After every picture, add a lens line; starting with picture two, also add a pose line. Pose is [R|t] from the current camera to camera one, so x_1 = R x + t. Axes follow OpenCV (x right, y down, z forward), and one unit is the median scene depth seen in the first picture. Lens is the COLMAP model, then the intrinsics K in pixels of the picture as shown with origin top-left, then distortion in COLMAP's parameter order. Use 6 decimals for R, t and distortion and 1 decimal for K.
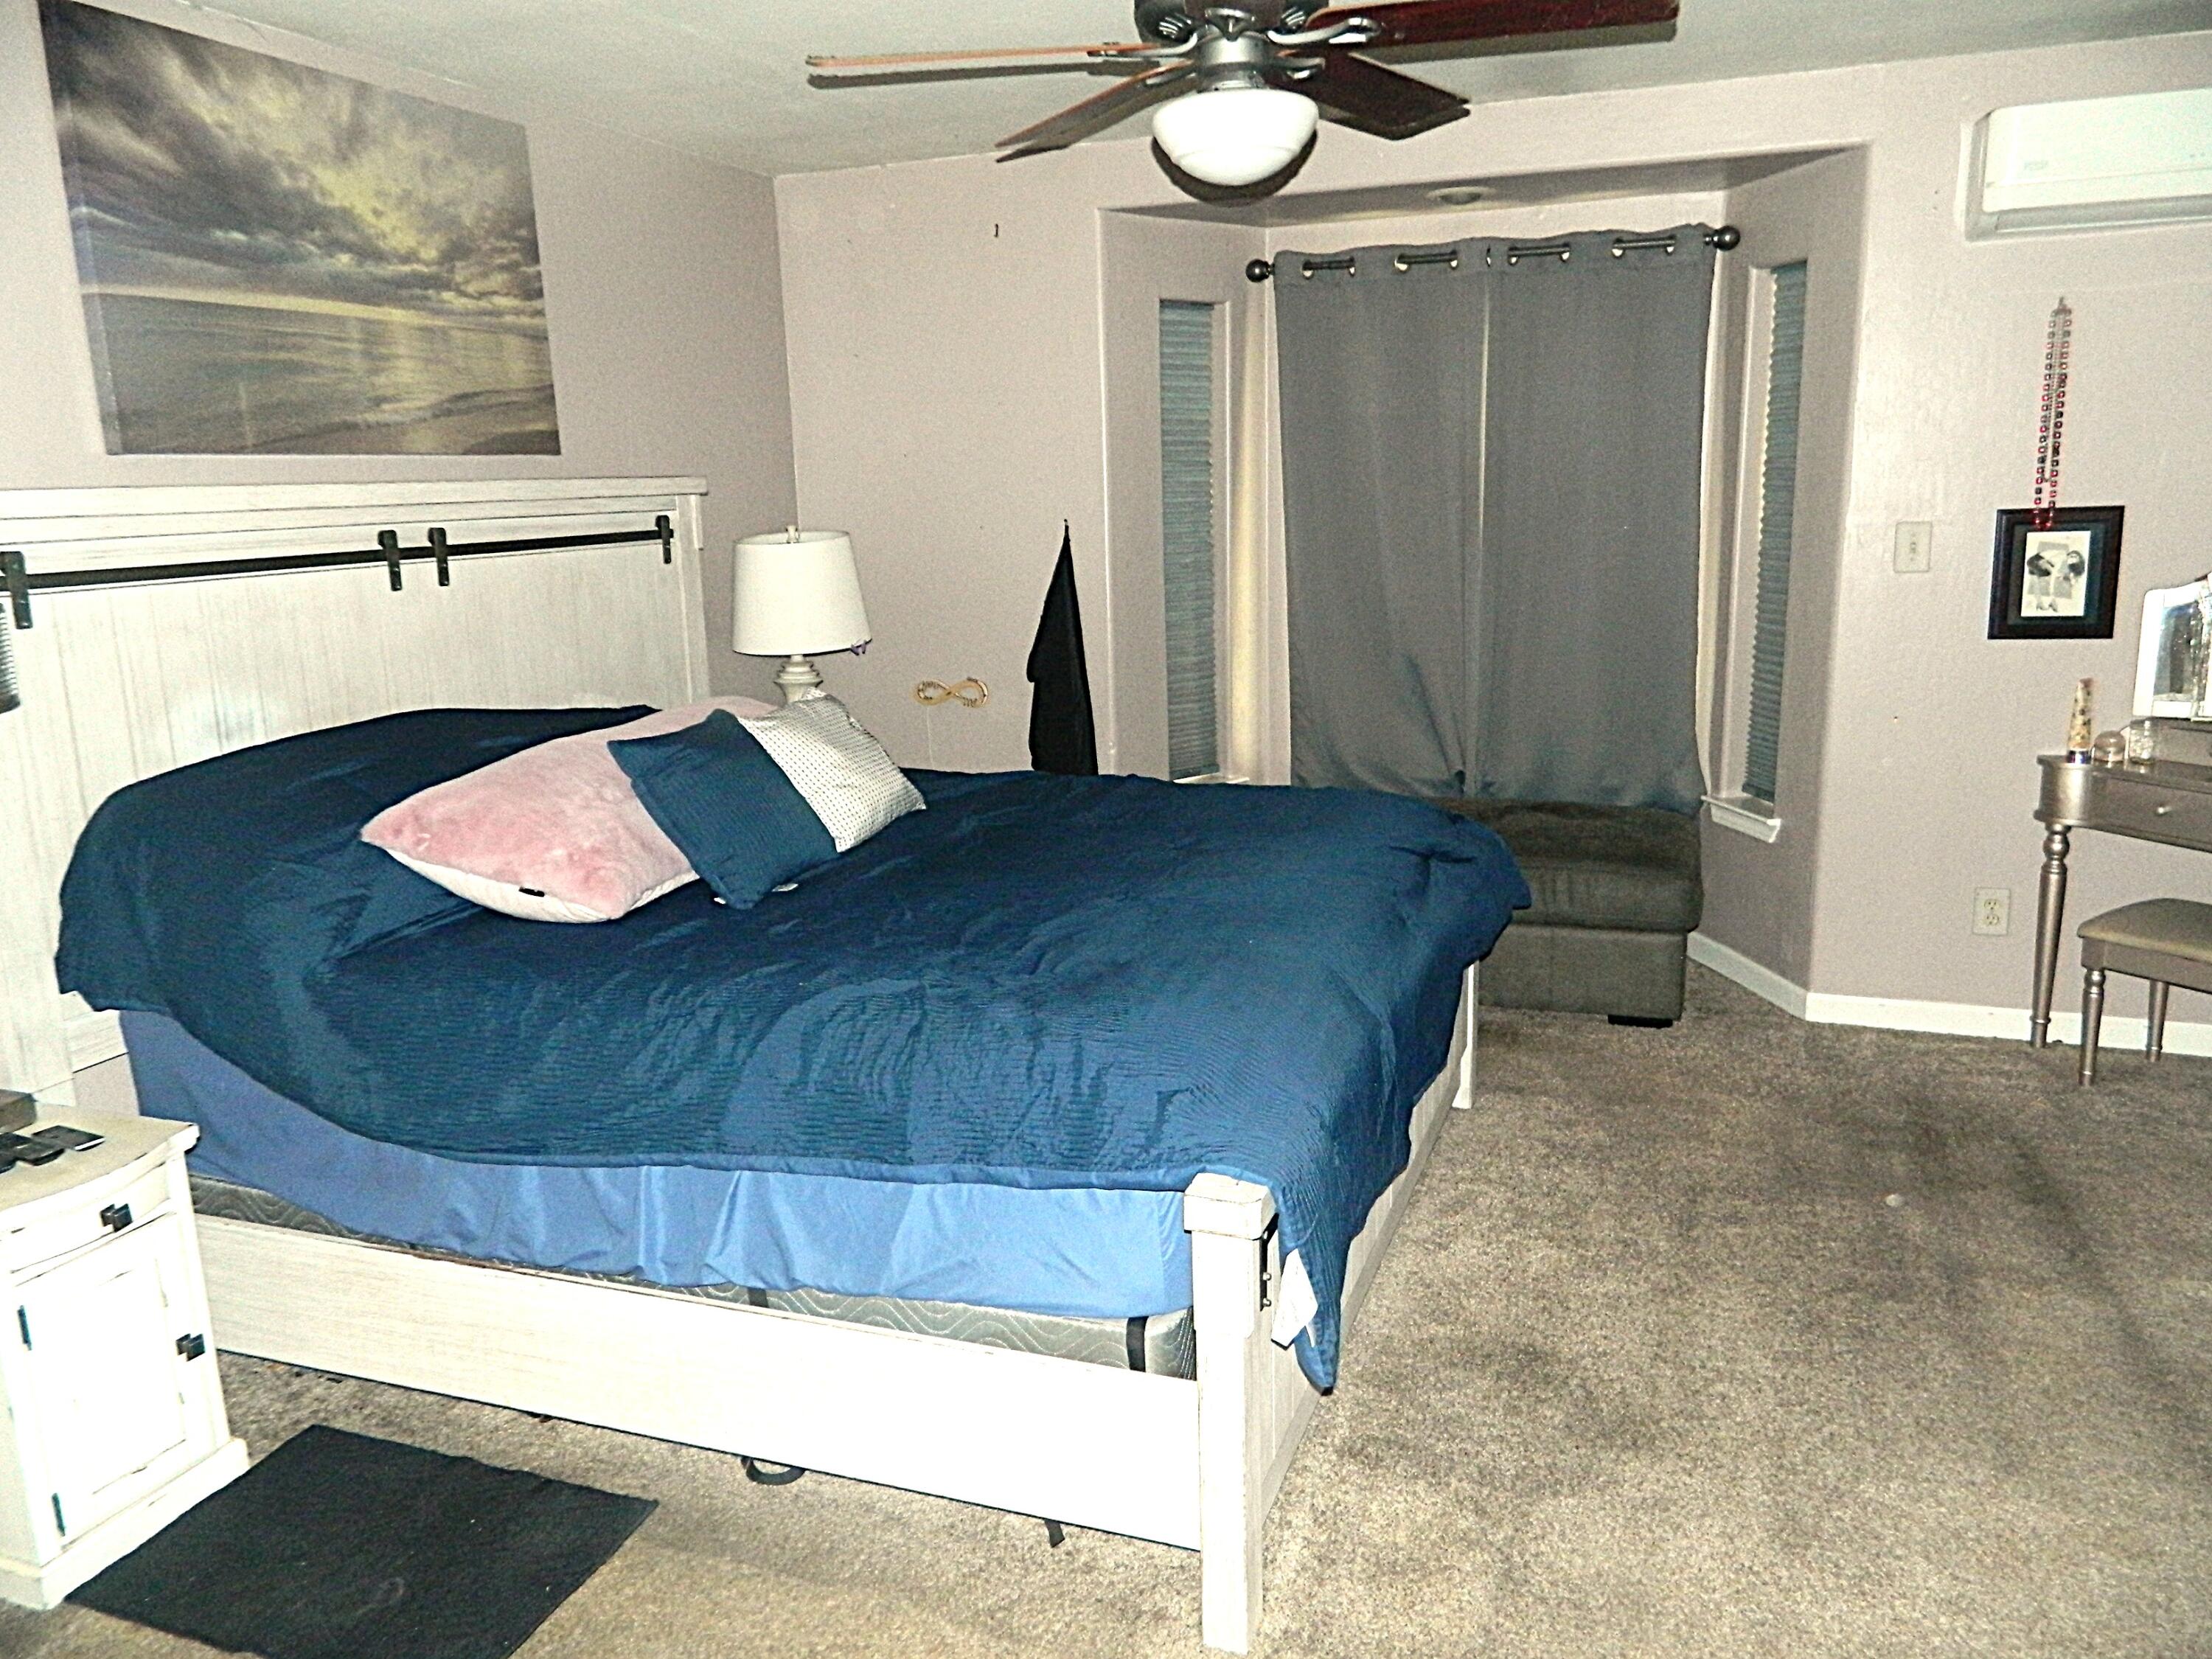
lens RADIAL K [[1652.5, 0, 1102.6], [0, 1652.5, 834.1], [0, 0, 1]] dist [-0.004776, 0.007985]
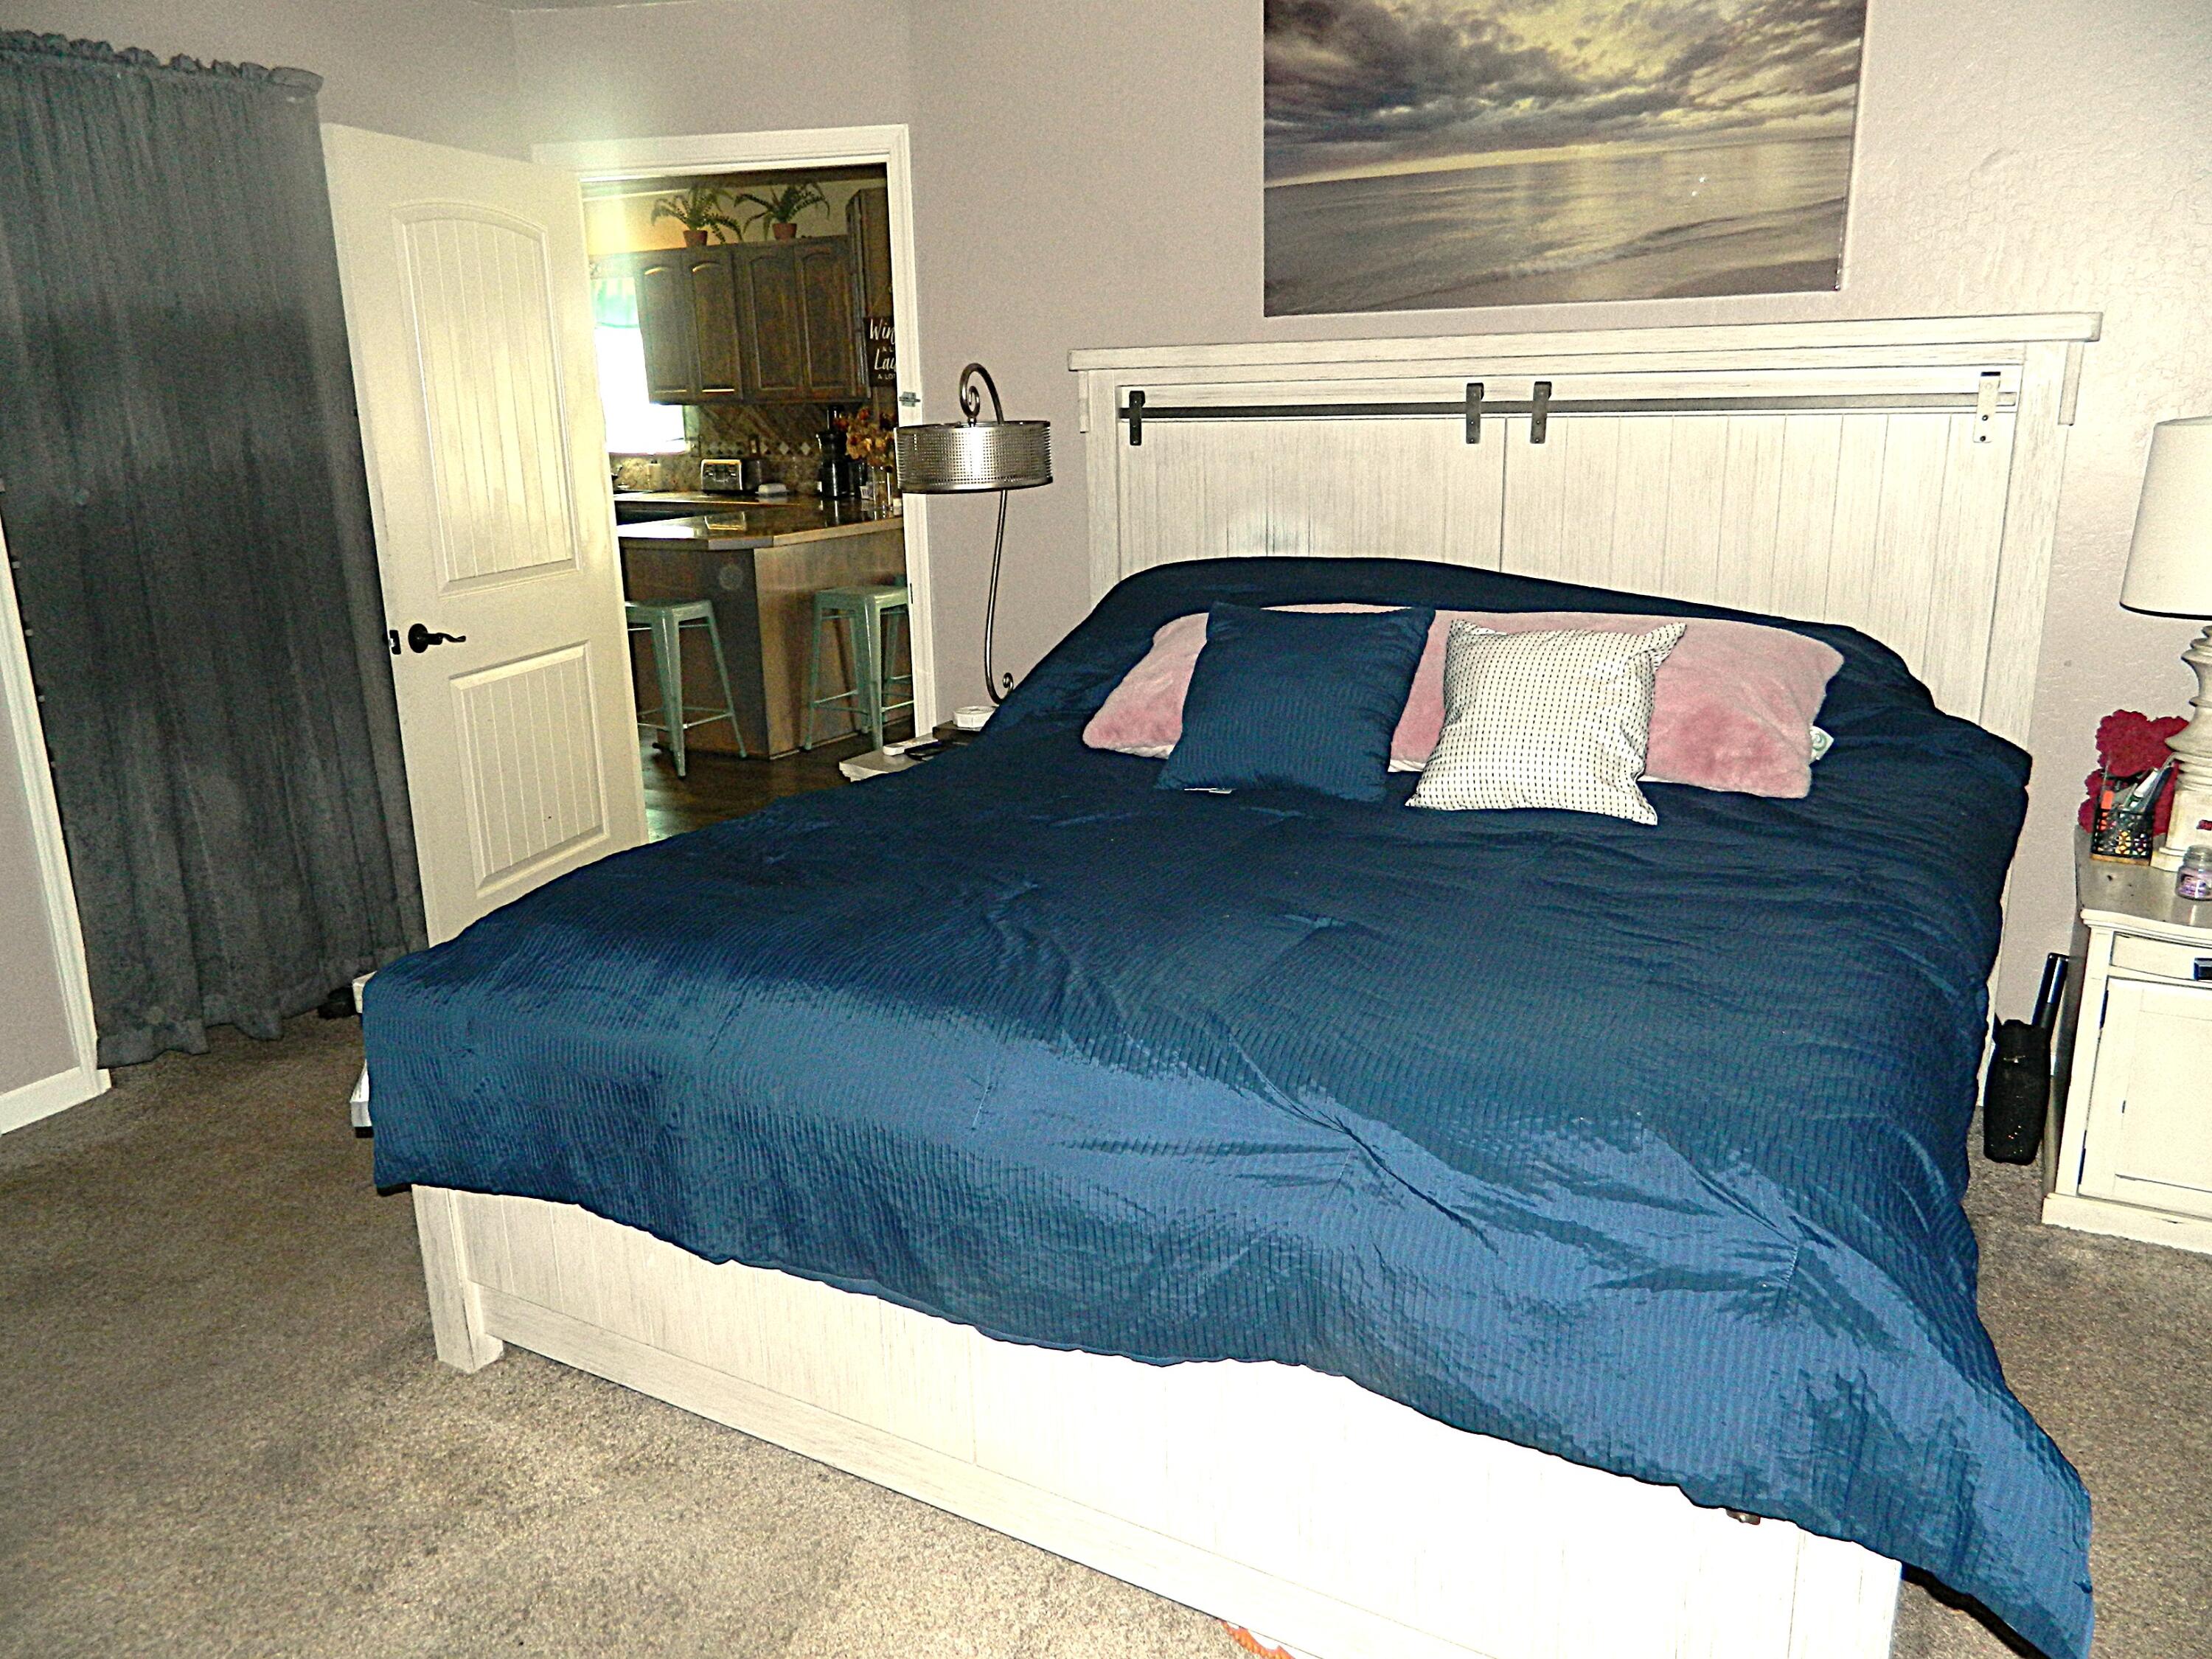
lens RADIAL K [[1652.5, 0, 1103.1], [0, 1652.5, 818.2], [0, 0, 1]] dist [-0.004776, 0.007985]
pose [[-0.169062, 0.311639, -0.935040, 0.628338], [-0.164088, 0.926556, 0.338480, -0.236763], [0.971850, 0.210653, -0.105509, 0.917870]]
